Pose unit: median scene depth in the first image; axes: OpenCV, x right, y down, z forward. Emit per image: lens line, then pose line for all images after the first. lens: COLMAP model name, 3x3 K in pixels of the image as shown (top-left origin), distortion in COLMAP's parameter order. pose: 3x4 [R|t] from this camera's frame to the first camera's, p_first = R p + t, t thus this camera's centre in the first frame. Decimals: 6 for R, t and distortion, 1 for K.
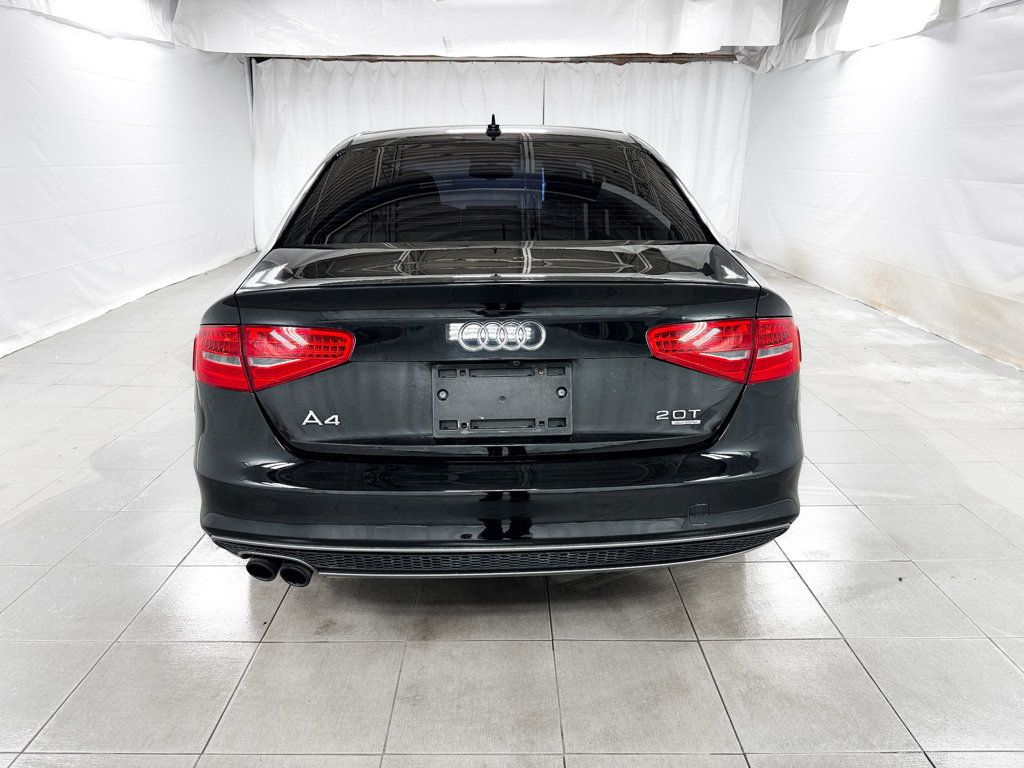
lens RADIAL K [[720.0, 0, 507.0], [0, 720.0, 385.9], [0, 0, 1]] dist [0.004241, -0.020708]
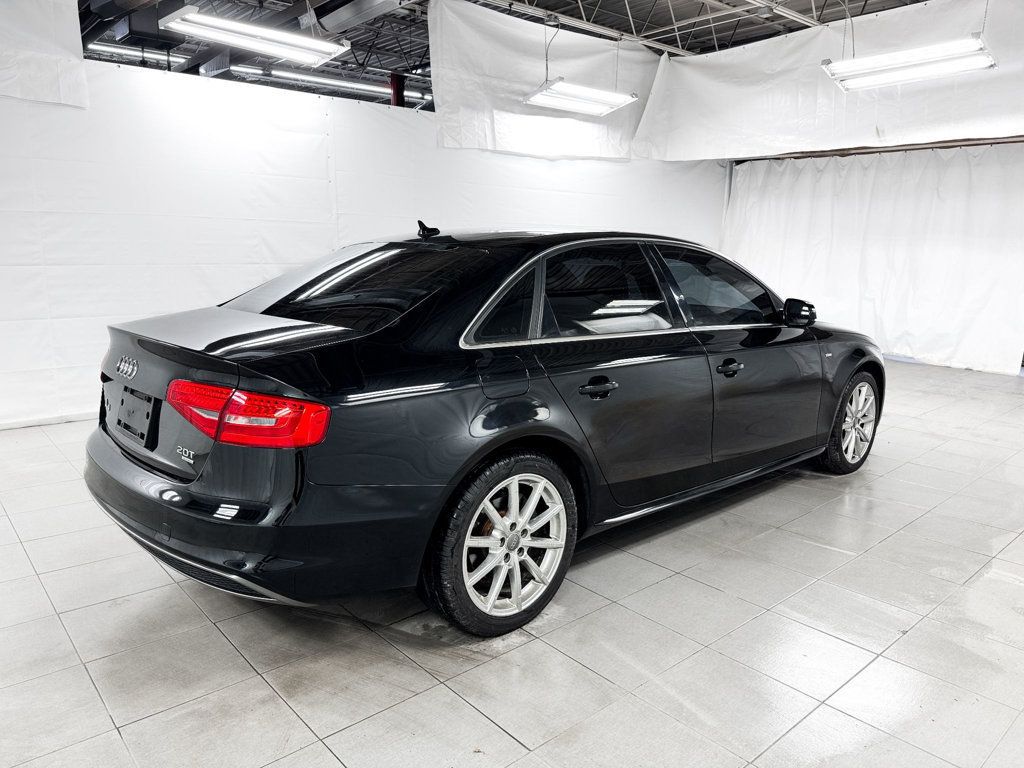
lens RADIAL K [[720.0, 0, 507.0], [0, 720.0, 385.9], [0, 0, 1]] dist [0.004241, -0.020708]
pose [[0.655662, 0.152001, -0.739596, 0.273942], [-0.237537, 0.971317, -0.010956, -0.036141], [0.716717, 0.182865, 0.672961, 0.090626]]
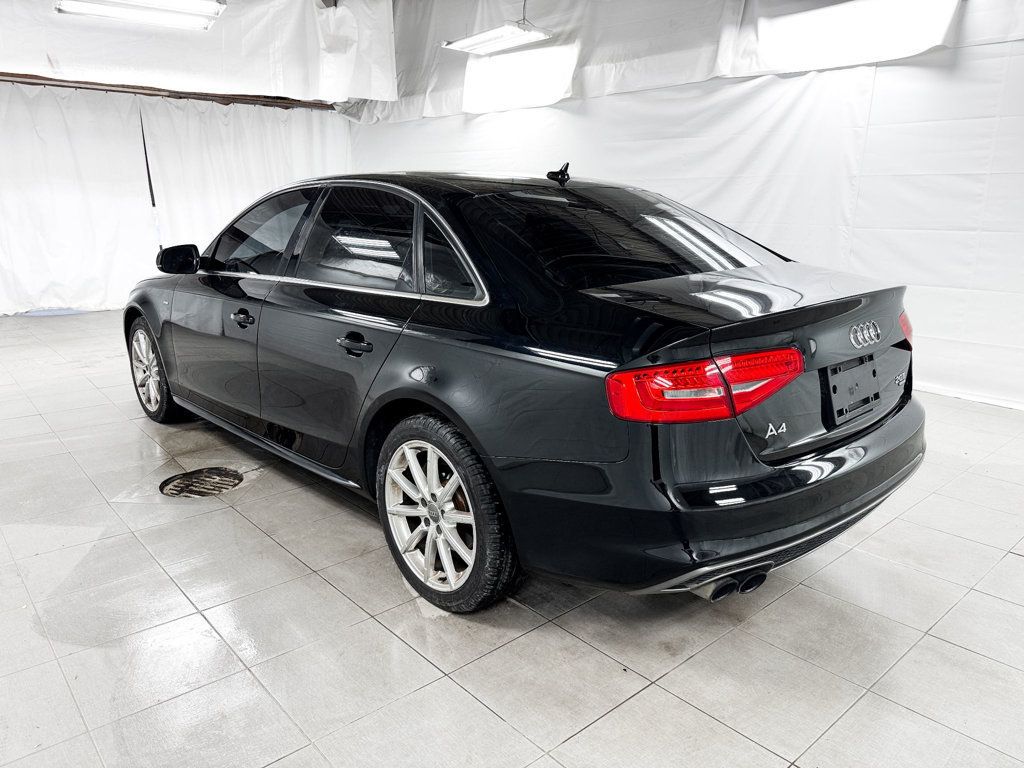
lens RADIAL K [[720.0, 0, 507.0], [0, 720.0, 385.9], [0, 0, 1]] dist [0.004241, -0.020708]
pose [[0.760054, -0.154595, 0.631203, -0.220030], [0.188850, 0.981919, 0.013091, -0.019899], [-0.621814, 0.109253, 0.775507, 0.064889]]
